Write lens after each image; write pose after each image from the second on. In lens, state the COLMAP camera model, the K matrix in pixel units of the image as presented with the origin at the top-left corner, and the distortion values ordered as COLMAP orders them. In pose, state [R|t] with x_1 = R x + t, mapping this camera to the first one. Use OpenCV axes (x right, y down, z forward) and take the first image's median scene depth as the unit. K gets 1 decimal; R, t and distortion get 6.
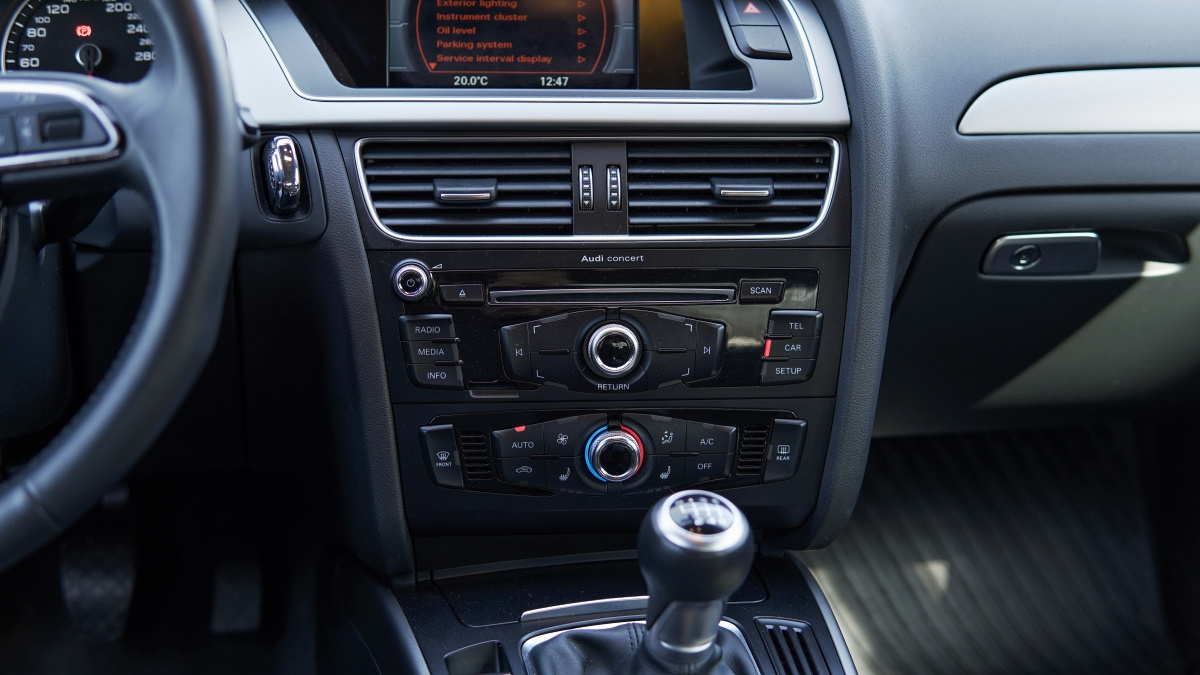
lens RADIAL K [[1641.1, 0, 600.0], [0, 1641.1, 337.5], [0, 0, 1]] dist [-0.156642, -0.041846]
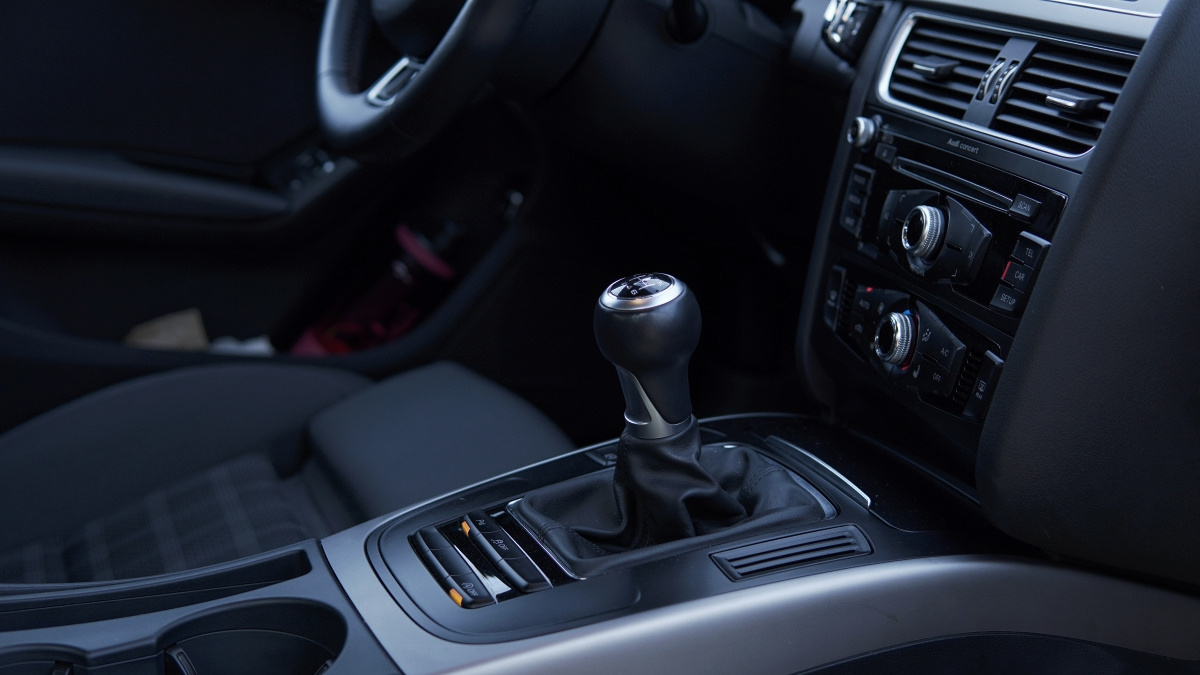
lens RADIAL K [[1641.1, 0, 600.0], [0, 1641.1, 337.5], [0, 0, 1]] dist [-0.156642, -0.041846]
pose [[0.198295, 0.253364, -0.946829, 0.841028], [-0.365561, 0.915427, 0.168401, -0.025866], [0.909420, 0.312731, 0.274144, 0.536389]]
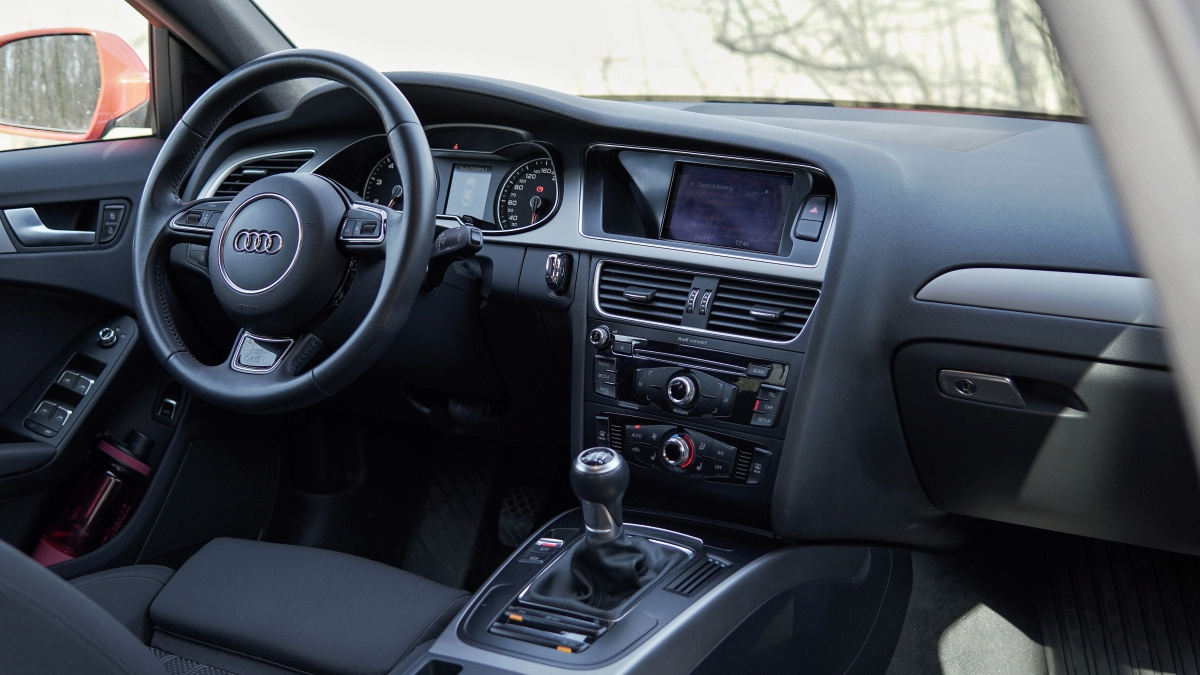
lens RADIAL K [[1700.3, 0, 600.0], [0, 1700.3, 337.5], [0, 0, 1]] dist [-0.205346, 0.039976]
pose [[0.738565, 0.135337, -0.660459, 1.071387], [-0.200978, 0.979300, -0.024074, 0.012099], [0.643529, 0.150518, 0.750476, -0.419008]]
